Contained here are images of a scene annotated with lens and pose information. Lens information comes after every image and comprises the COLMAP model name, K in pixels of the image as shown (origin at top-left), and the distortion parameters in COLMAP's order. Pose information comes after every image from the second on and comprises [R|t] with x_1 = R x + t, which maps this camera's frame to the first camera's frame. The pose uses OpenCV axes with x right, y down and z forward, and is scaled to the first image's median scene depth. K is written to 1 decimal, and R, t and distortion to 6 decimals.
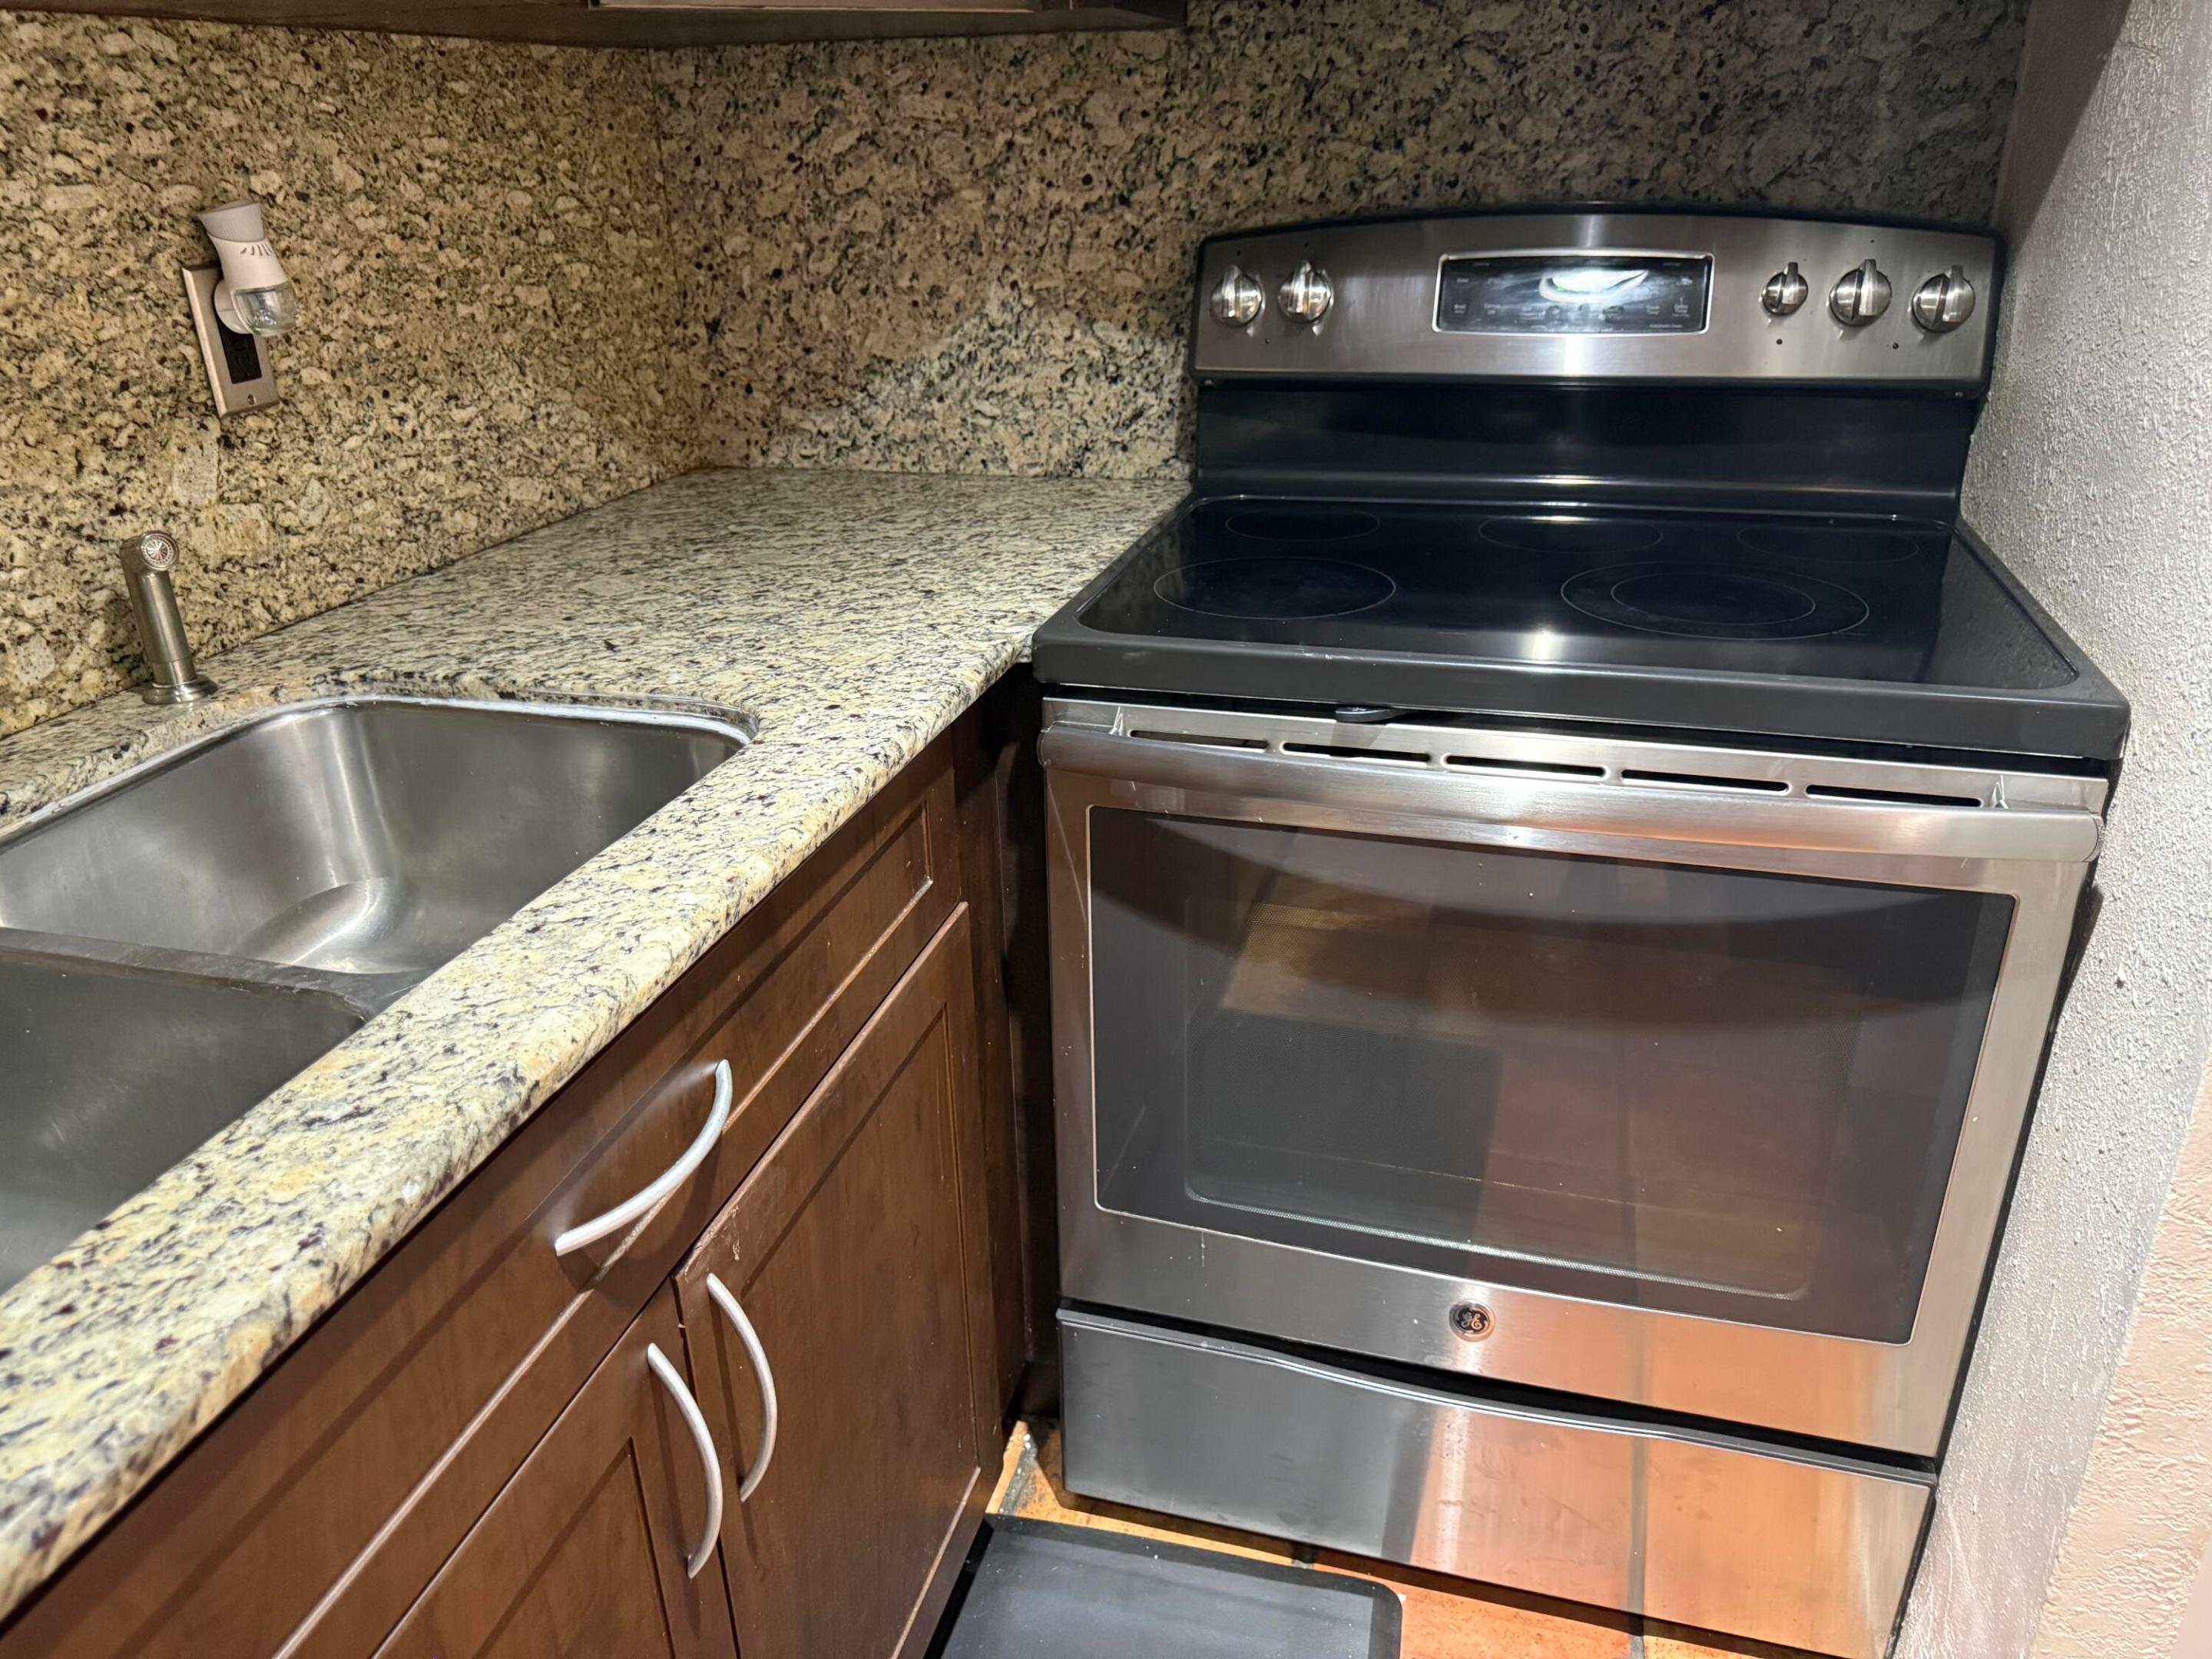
lens RADIAL K [[1605.7, 0, 1094.6], [0, 1605.7, 819.2], [0, 0, 1]] dist [0.023855, -0.023539]
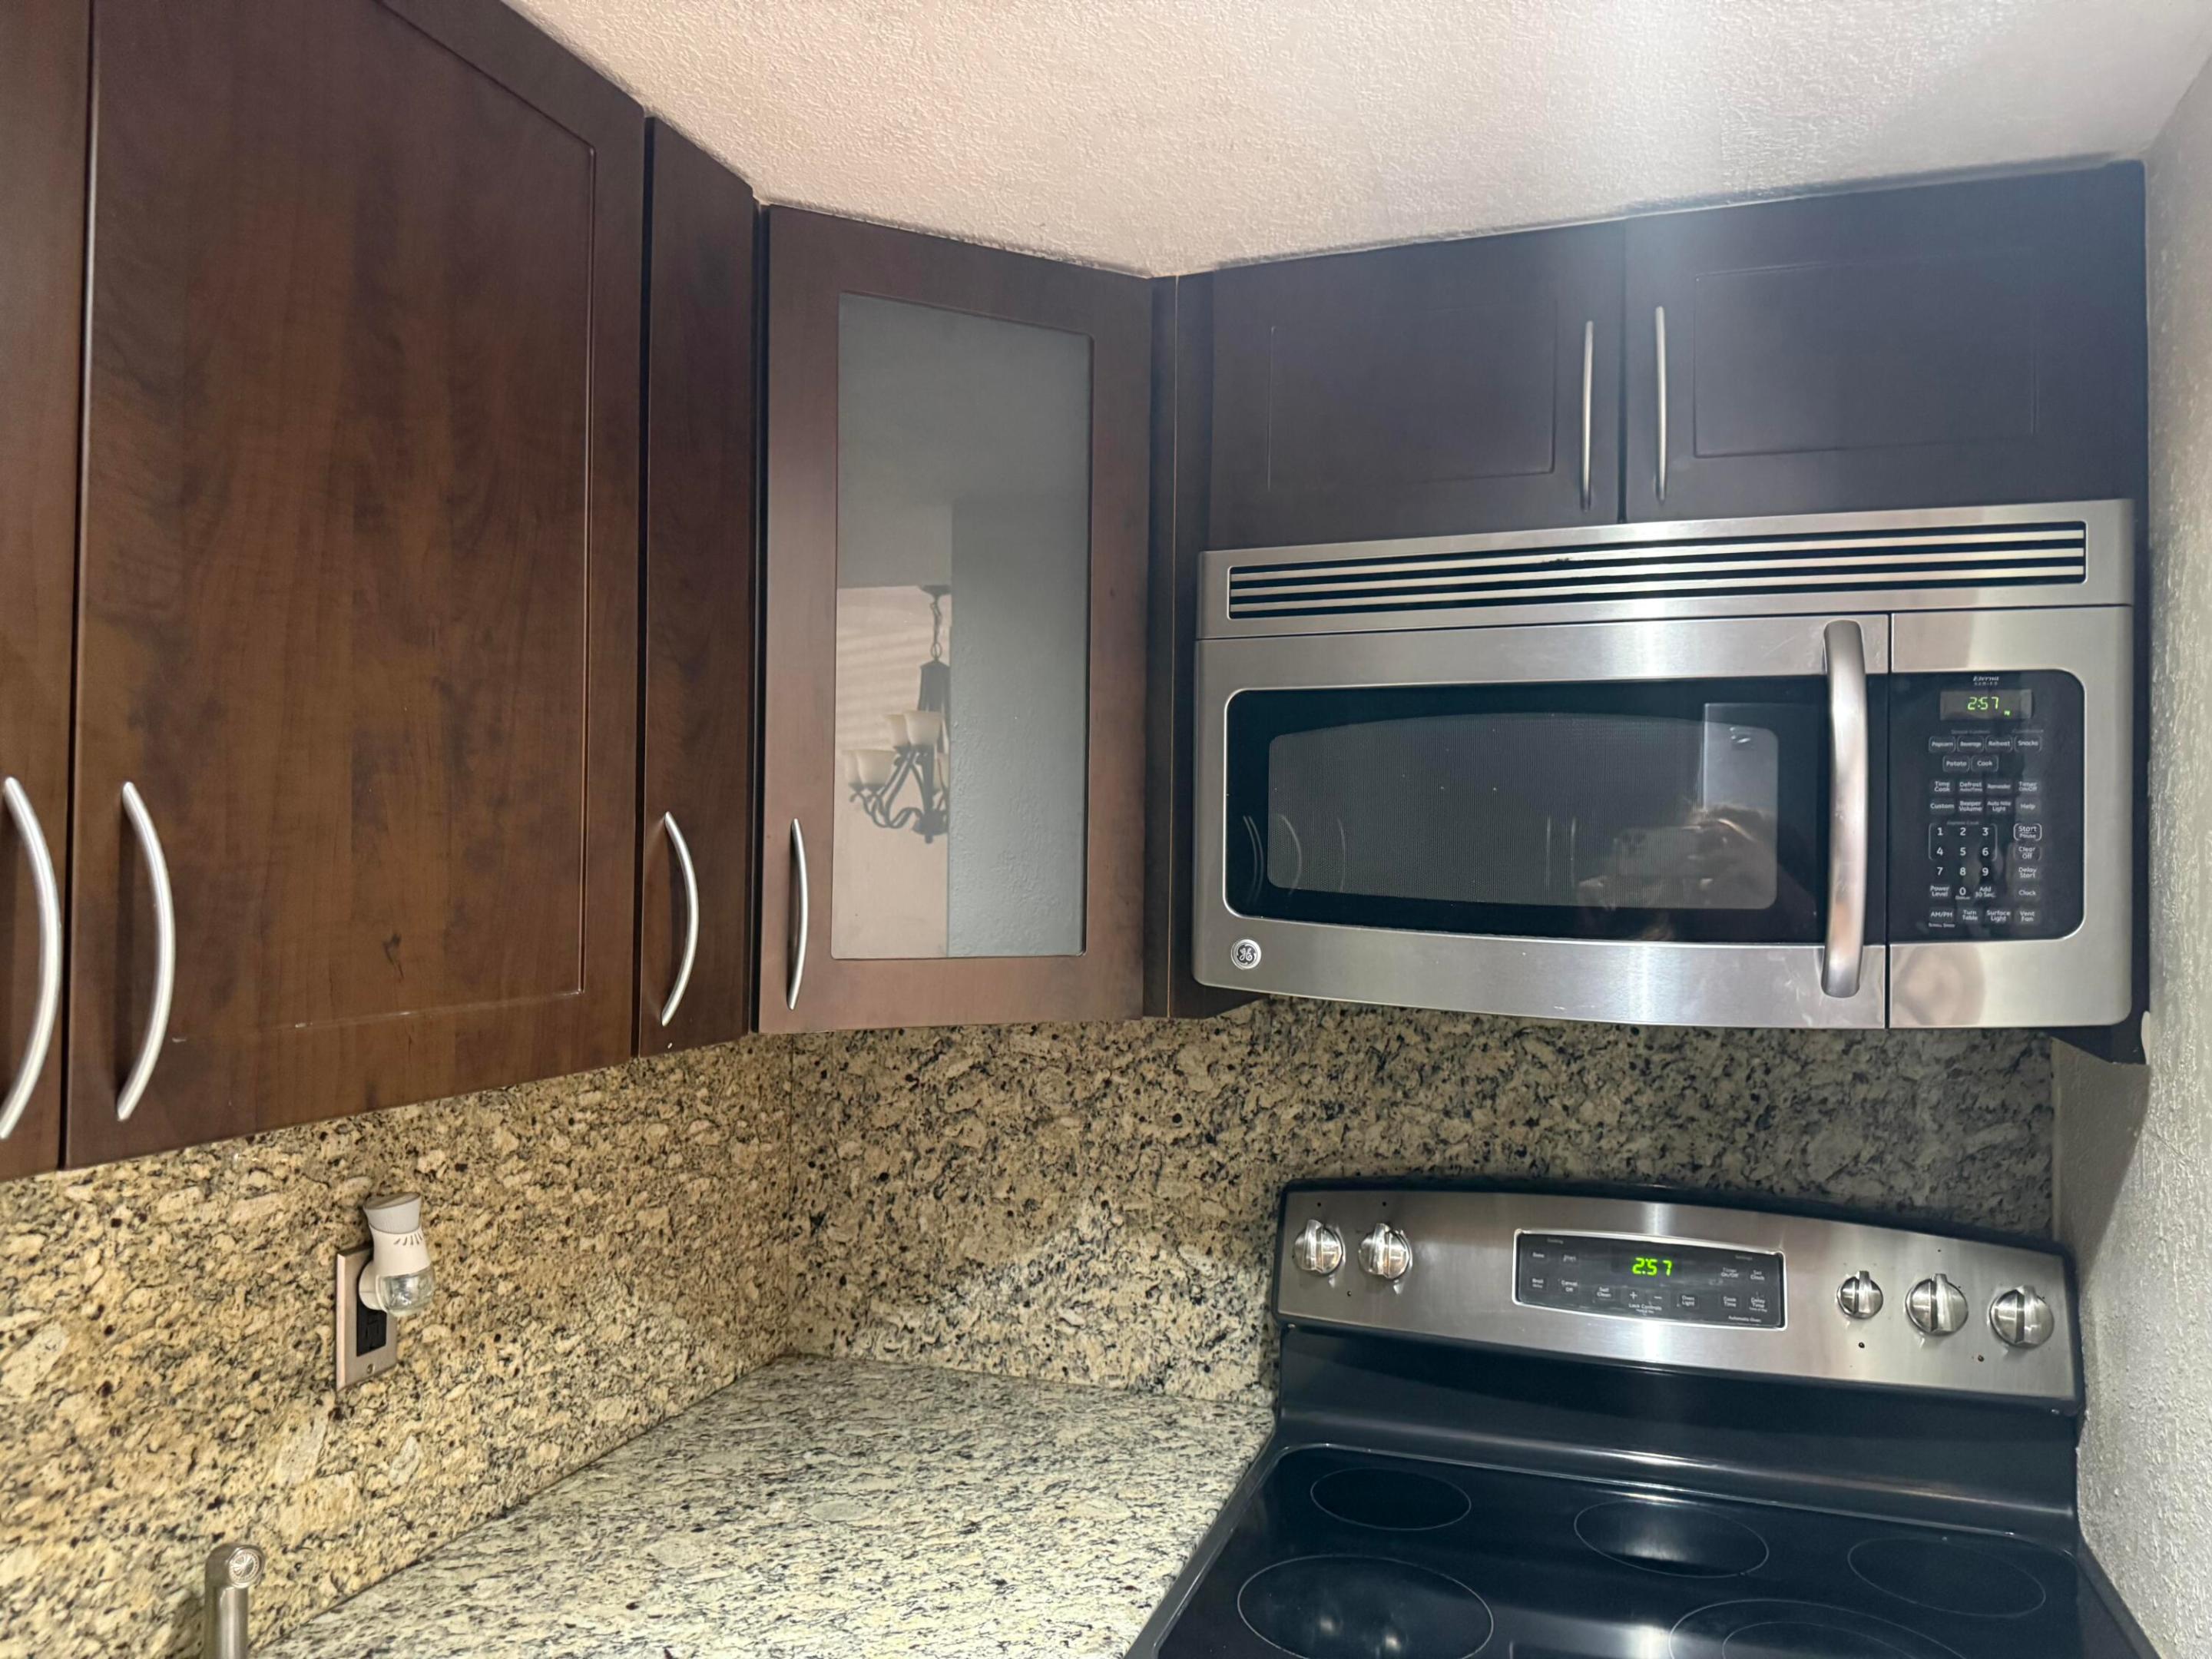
lens RADIAL K [[1598.4, 0, 1095.4], [0, 1598.4, 822.4], [0, 0, 1]] dist [0.004776, -0.003993]
pose [[0.997839, 0.031644, -0.057590, -0.004884], [-0.052796, 0.907859, -0.415938, -0.151728], [0.039122, 0.418079, 0.907568, -0.060396]]
